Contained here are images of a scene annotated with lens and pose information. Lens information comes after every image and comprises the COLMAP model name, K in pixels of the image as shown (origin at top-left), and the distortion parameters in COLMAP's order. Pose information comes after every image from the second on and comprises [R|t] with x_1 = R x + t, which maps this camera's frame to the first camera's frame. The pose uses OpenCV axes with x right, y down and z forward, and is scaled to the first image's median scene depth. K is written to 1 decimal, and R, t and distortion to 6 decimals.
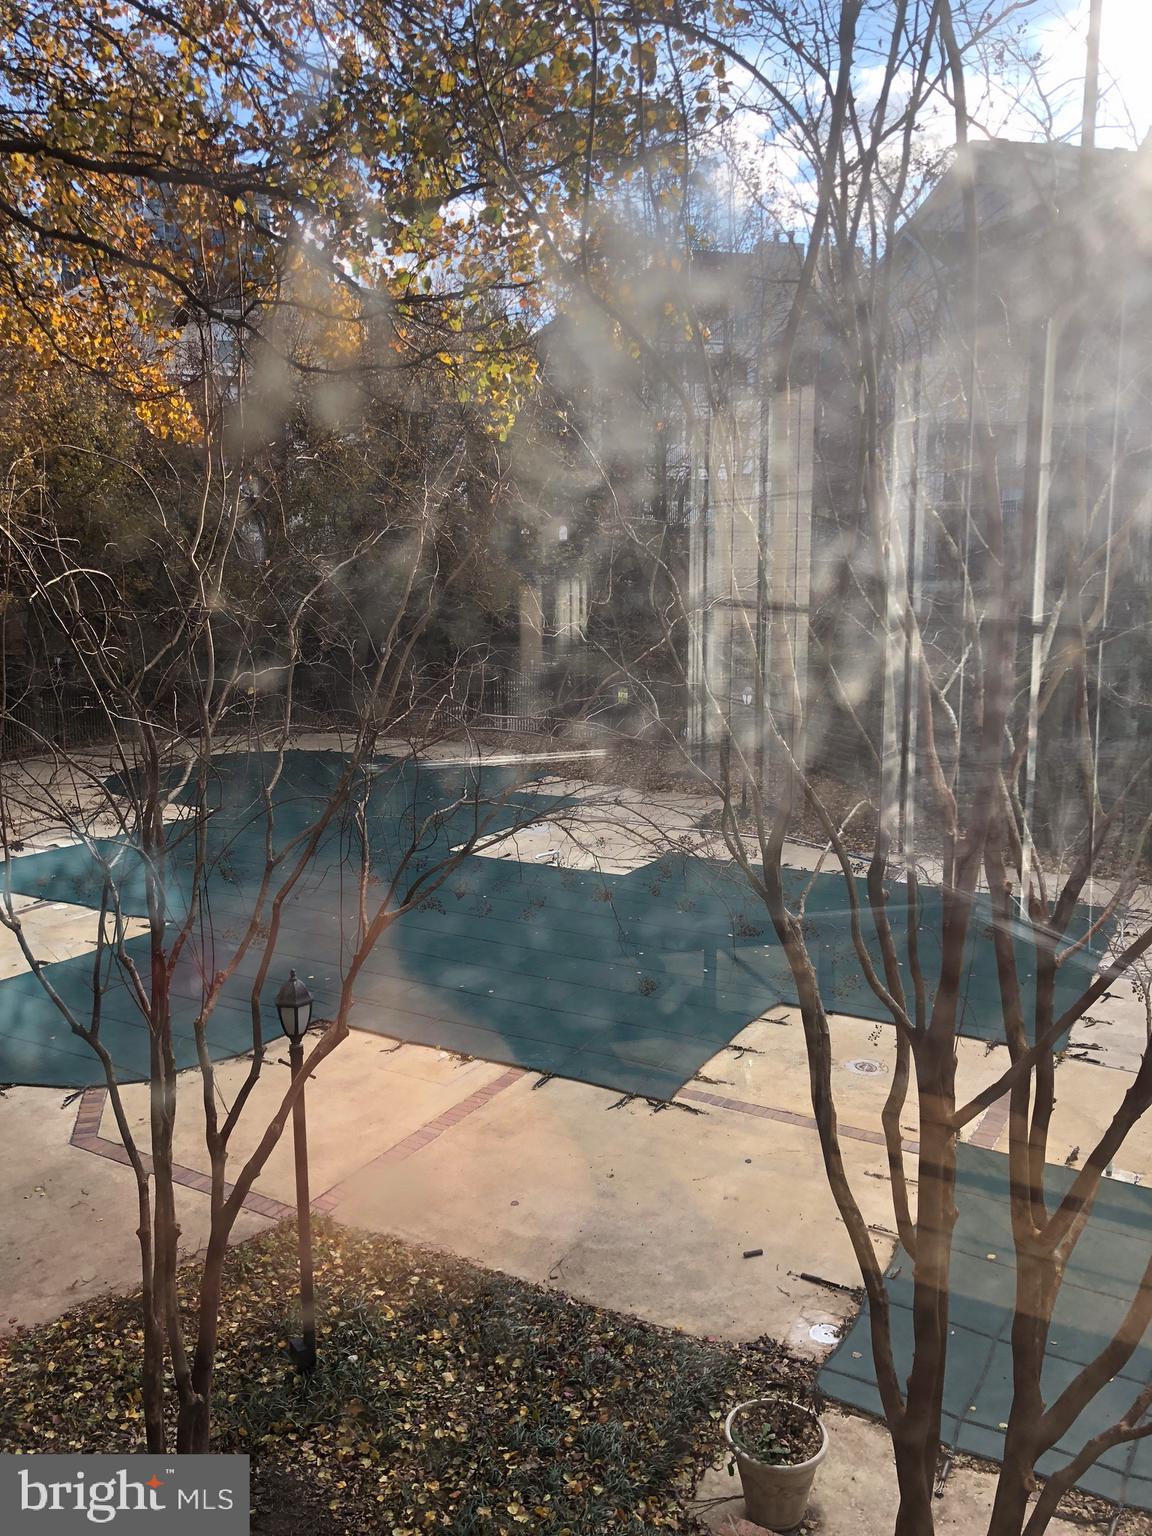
lens RADIAL K [[1233.8, 0, 546.8], [0, 1233.8, 750.4], [0, 0, 1]] dist [0.022950, -0.023931]
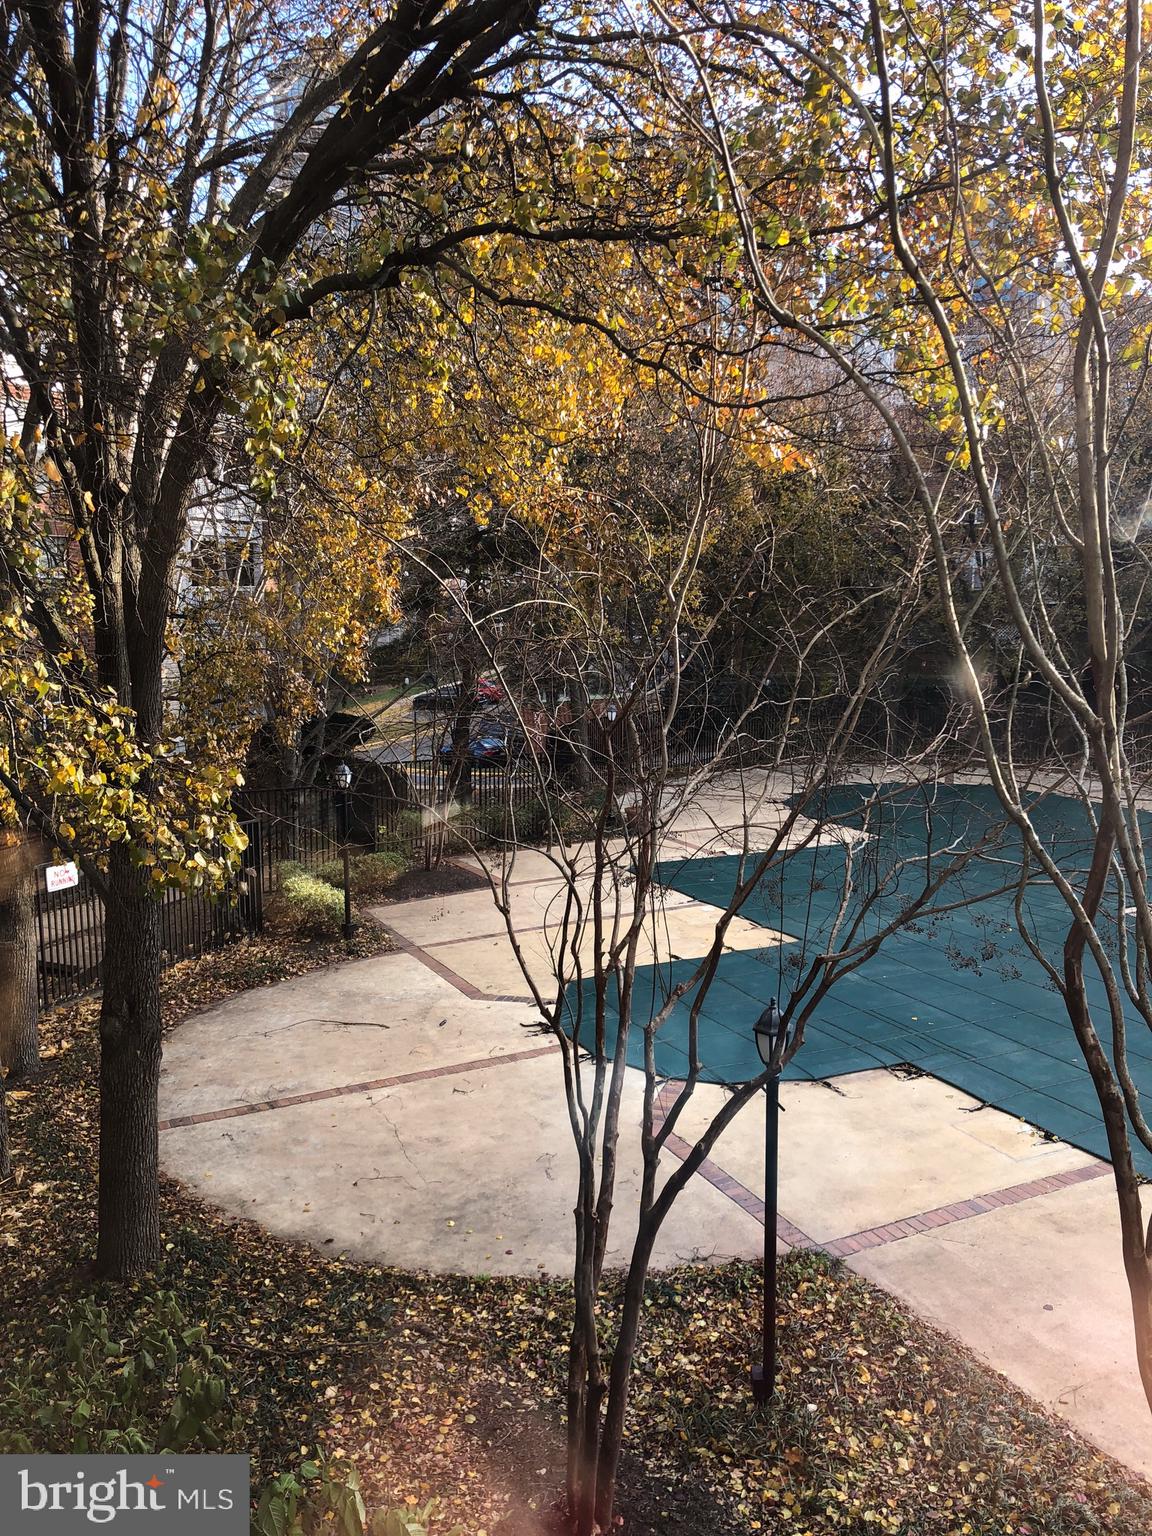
lens RADIAL K [[1233.8, 0, 573.3], [0, 1233.8, 755.4], [0, 0, 1]] dist [0.022950, -0.023931]
pose [[0.841220, 0.076012, -0.535324, 0.169282], [-0.085587, 0.996306, 0.006975, -0.010751], [0.533877, 0.039950, 0.844618, 0.056216]]
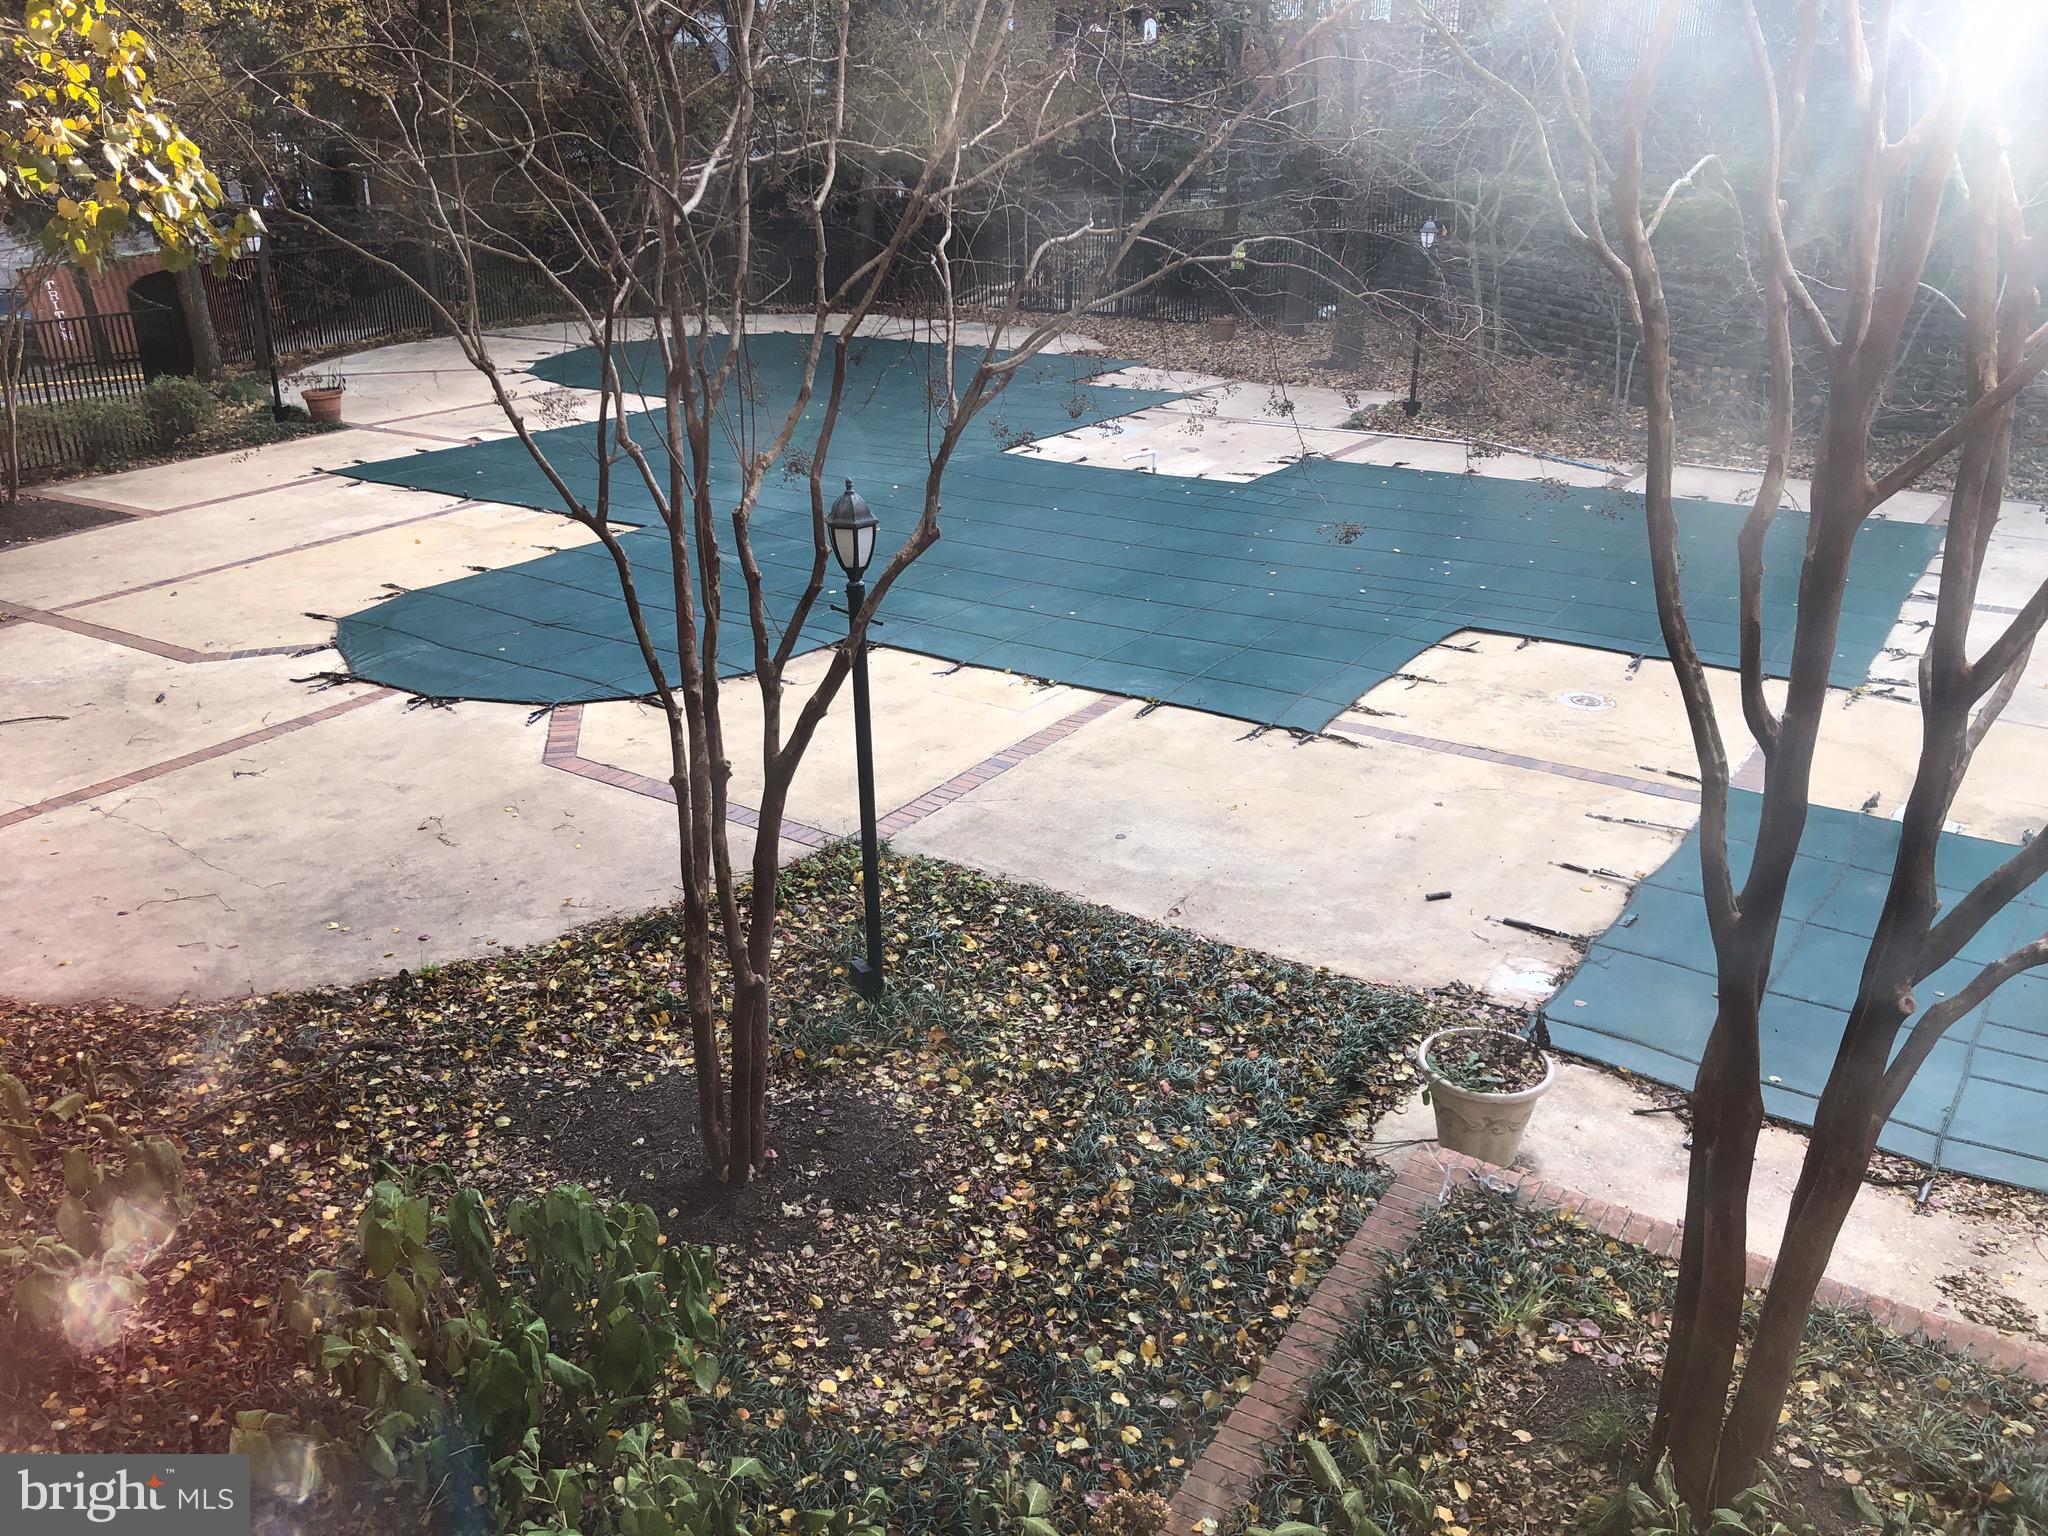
lens RADIAL K [[1645.0, 0, 1006.0], [0, 1645.0, 766.7], [0, 0, 1]] dist [0.022950, -0.023931]
pose [[0.998253, 0.021081, -0.055191, -0.052548], [-0.008110, 0.974226, 0.225427, 0.117636], [0.058521, -0.224585, 0.972696, 0.015122]]
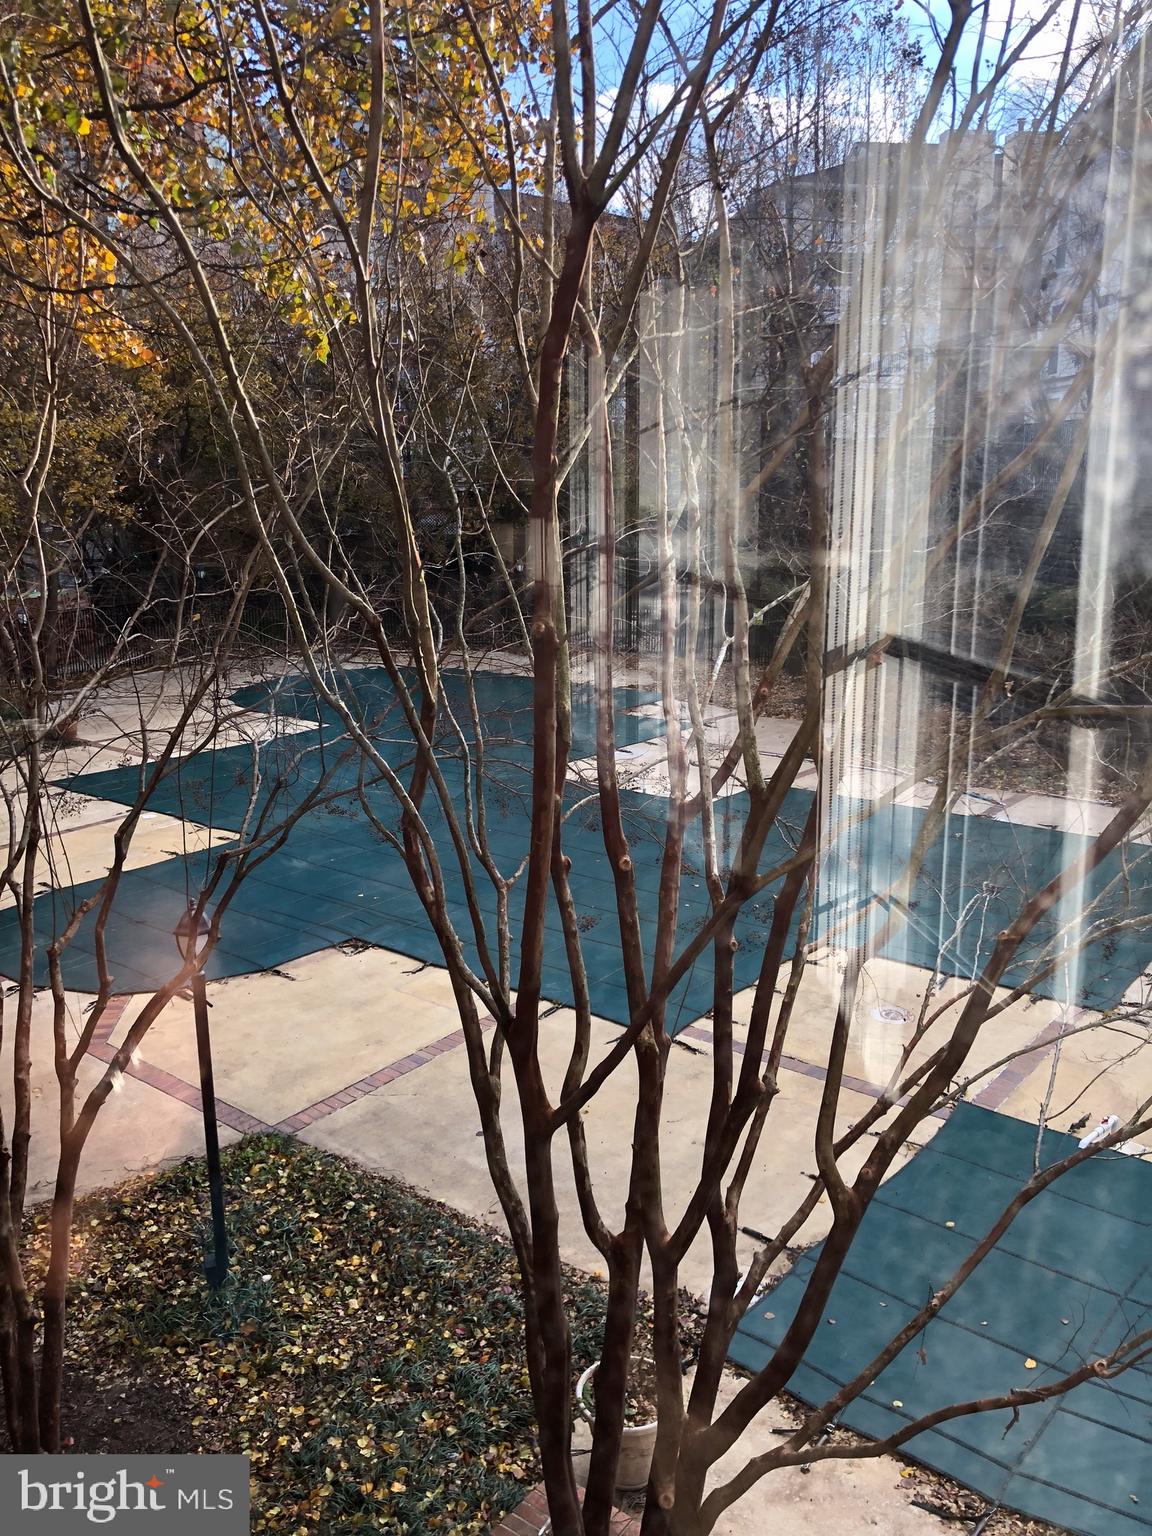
lens RADIAL K [[1233.8, 0, 592.0], [0, 1233.8, 748.4], [0, 0, 1]] dist [0.022950, -0.023931]
pose [[0.992562, 0.030421, -0.117877, 0.215955], [-0.022570, 0.997473, 0.067373, -0.016974], [0.119629, -0.064211, 0.990740, 0.053592]]
